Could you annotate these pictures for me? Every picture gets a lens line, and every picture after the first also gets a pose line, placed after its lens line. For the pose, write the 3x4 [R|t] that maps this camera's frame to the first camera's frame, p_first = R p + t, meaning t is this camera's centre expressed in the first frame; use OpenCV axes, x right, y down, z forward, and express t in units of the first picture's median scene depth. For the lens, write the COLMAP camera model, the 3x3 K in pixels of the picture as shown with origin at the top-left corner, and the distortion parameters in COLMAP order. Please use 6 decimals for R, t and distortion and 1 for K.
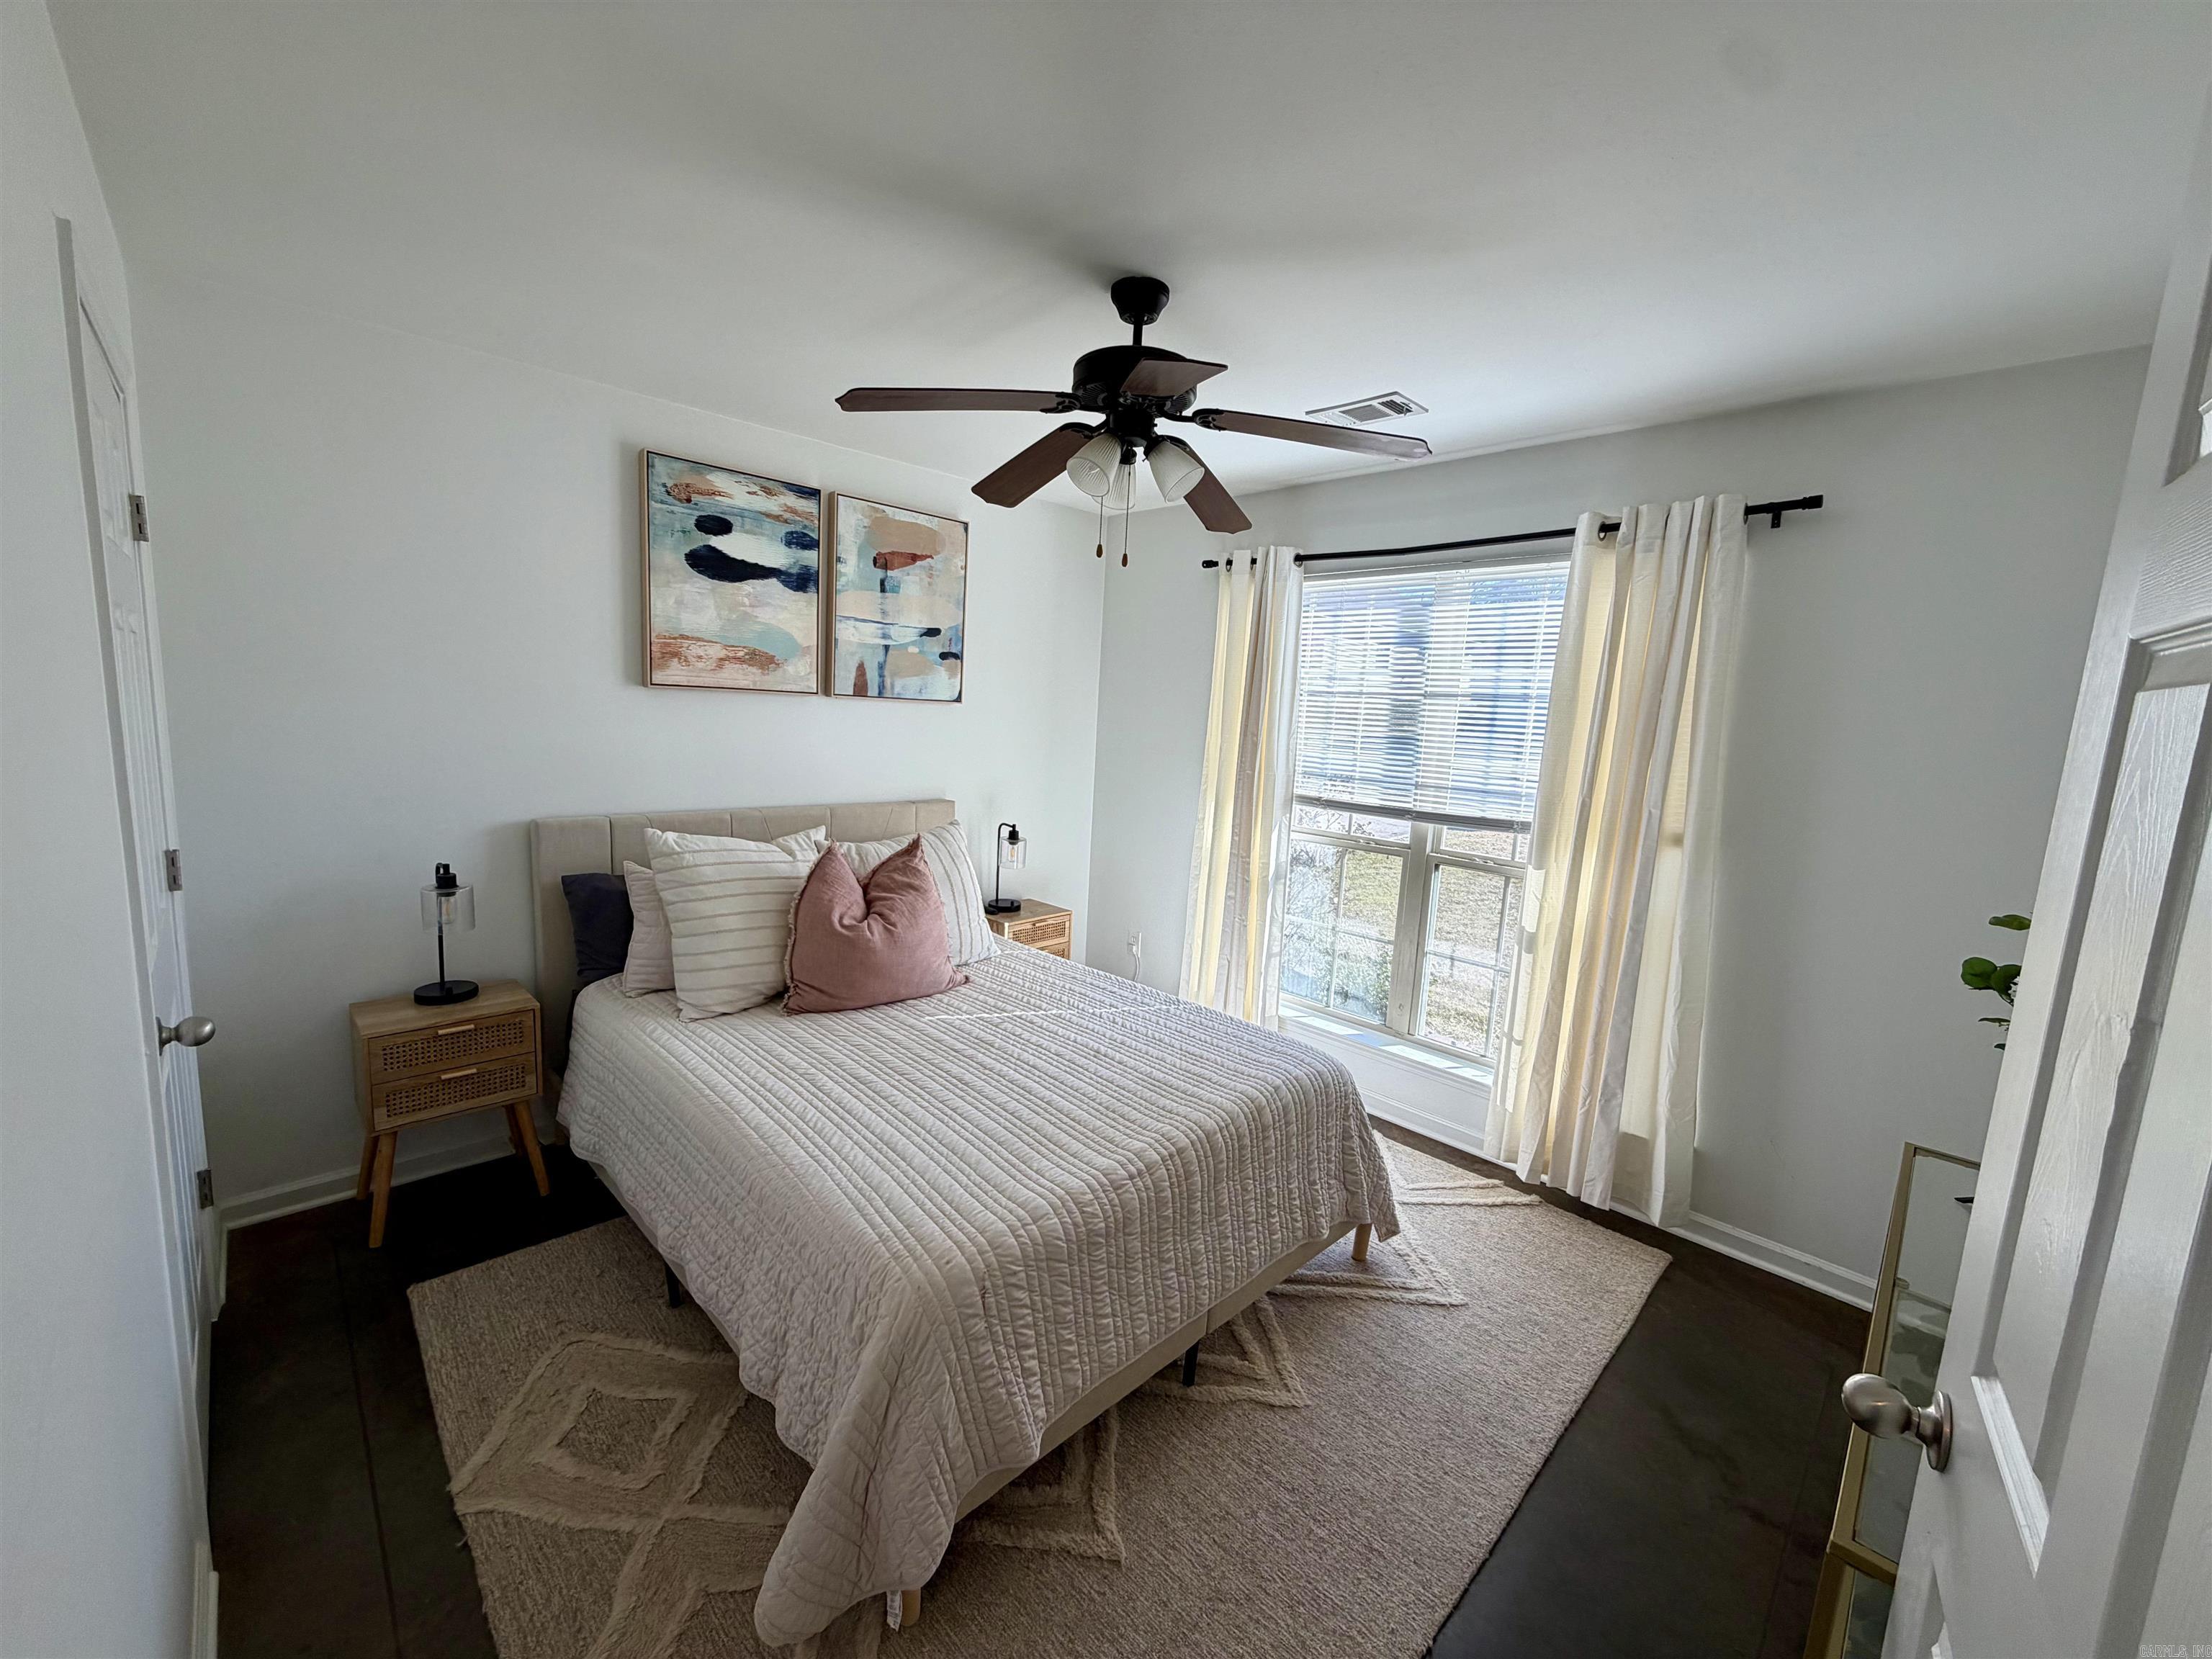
lens RADIAL K [[881.6, 0, 1095.6], [0, 881.6, 823.5], [0, 0, 1]] dist [0.000059, 0.000041]
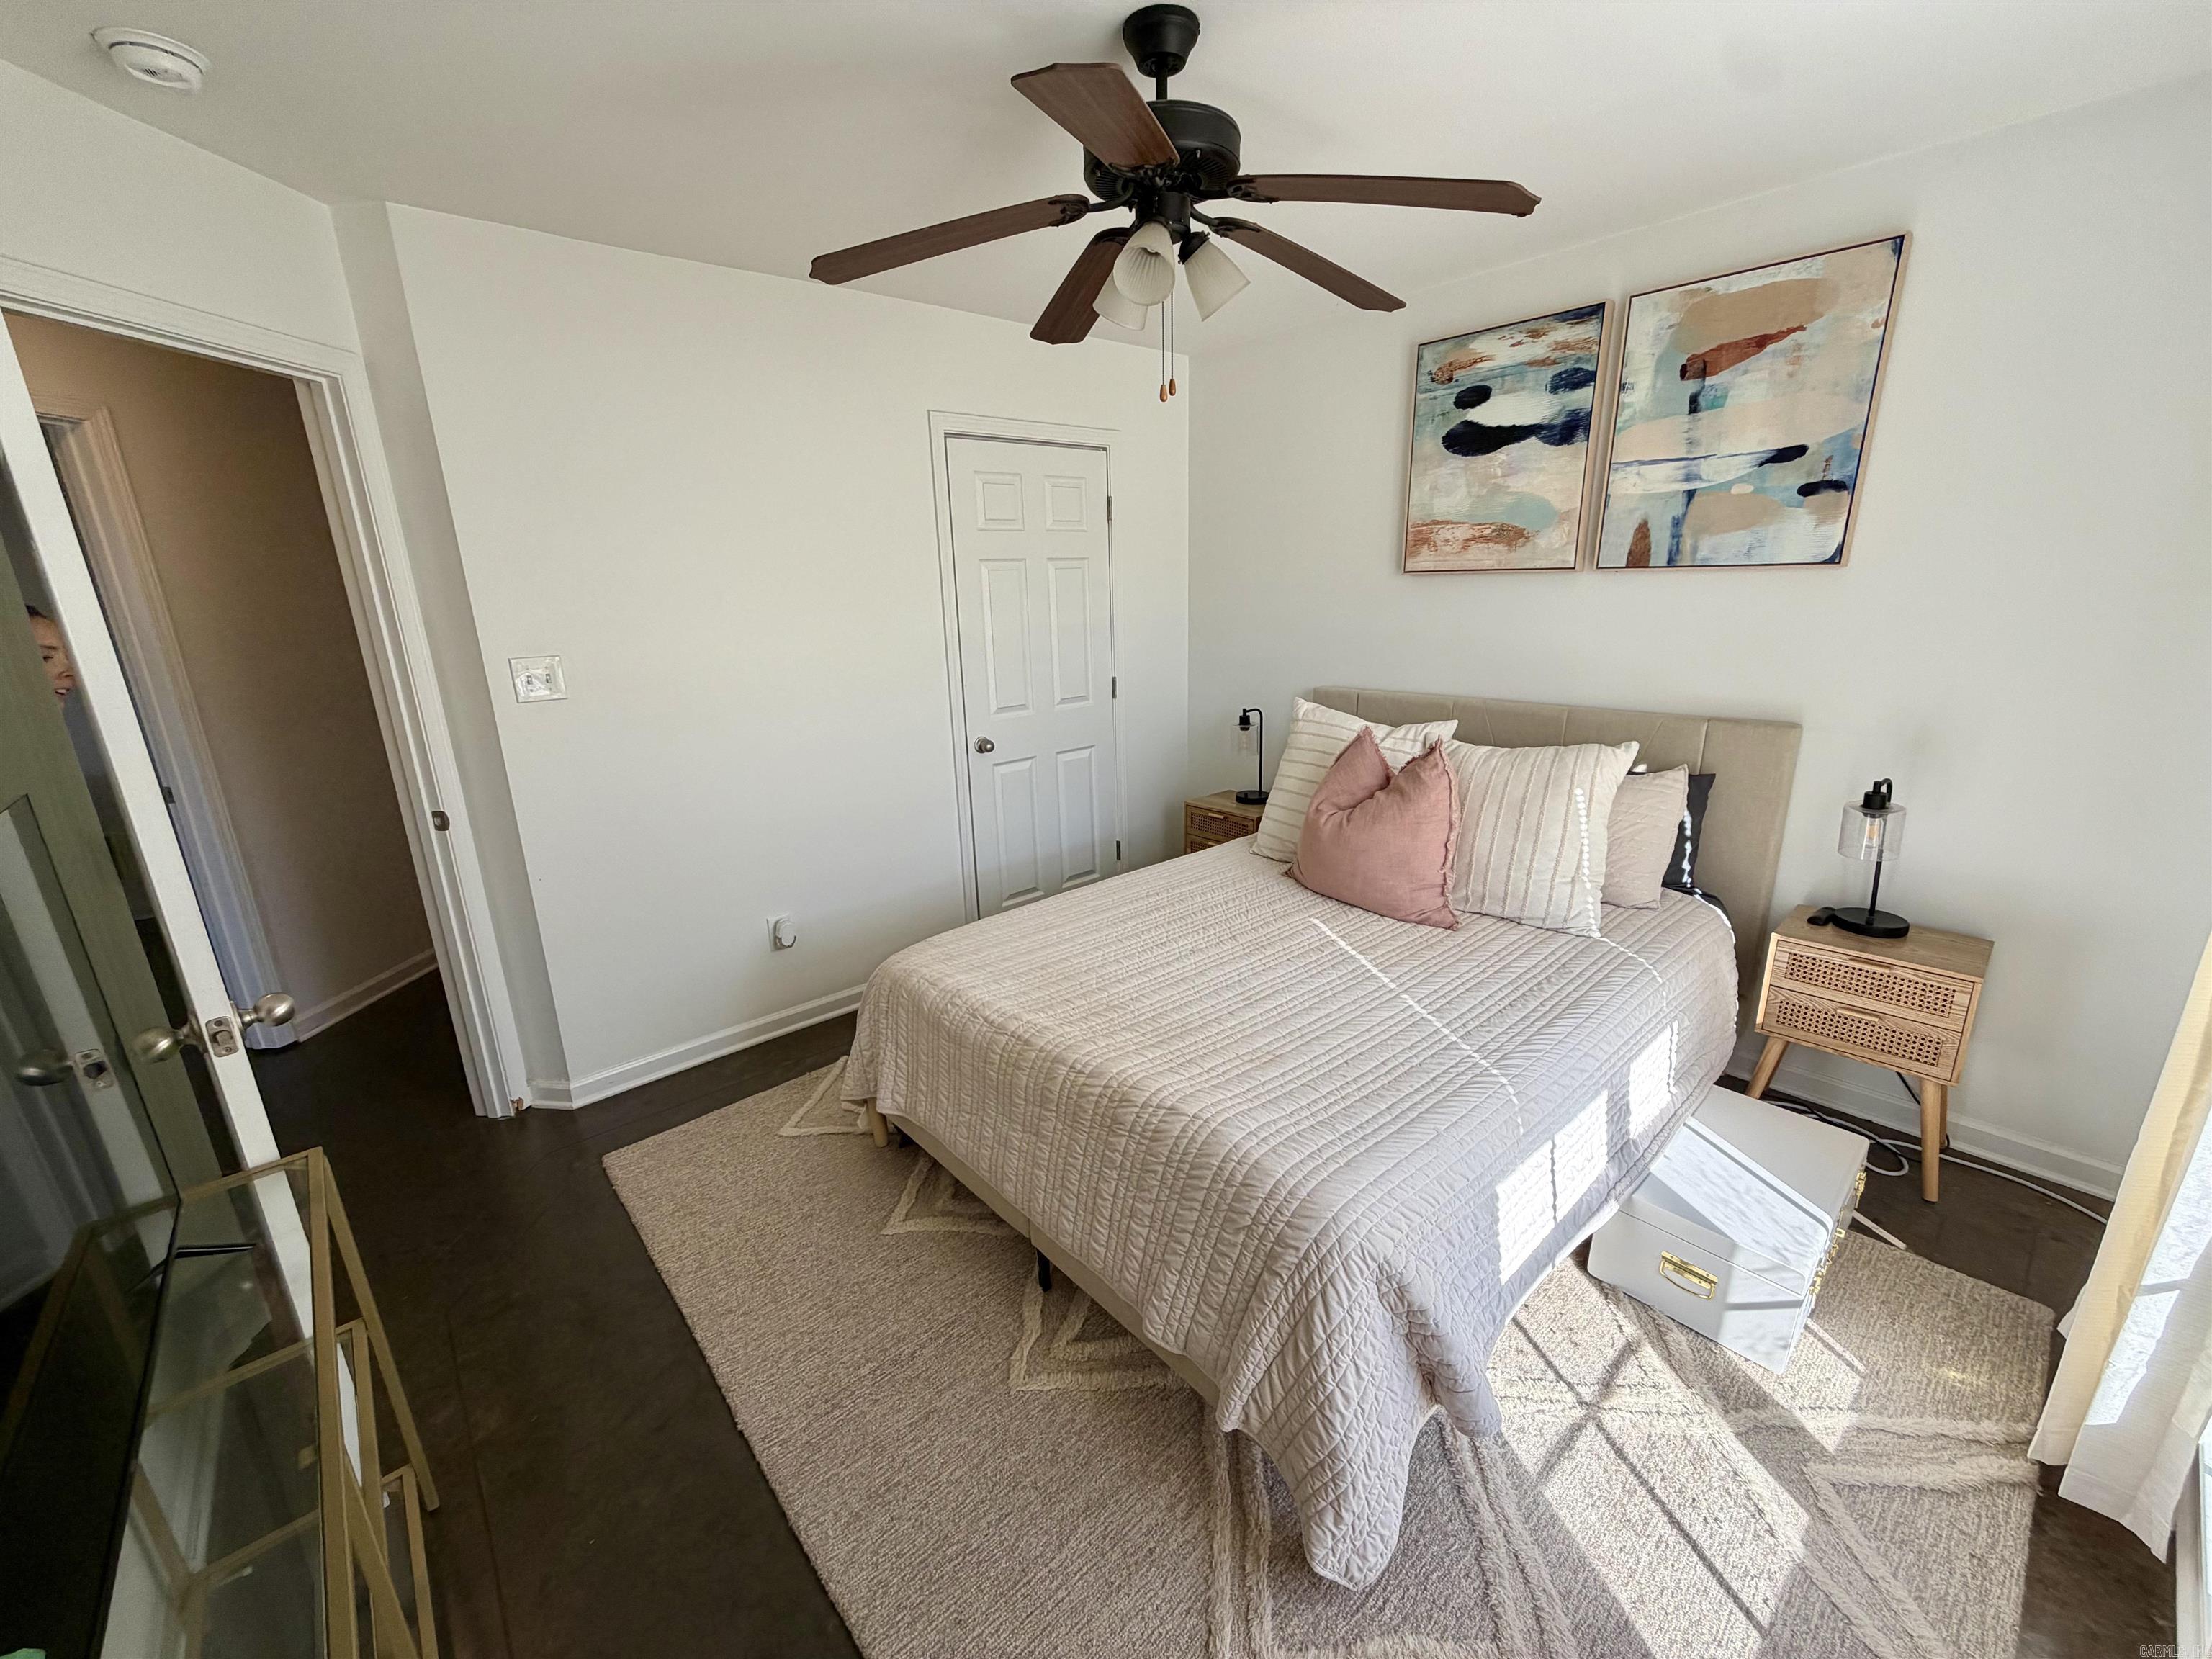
lens RADIAL K [[881.6, 0, 1095.6], [0, 881.6, 823.5], [0, 0, 1]] dist [0.000059, 0.000041]
pose [[-0.050766, 0.210393, -0.976298, 0.577374], [-0.115913, 0.969711, 0.215001, -0.042699], [0.991961, 0.124080, -0.024841, 0.622562]]
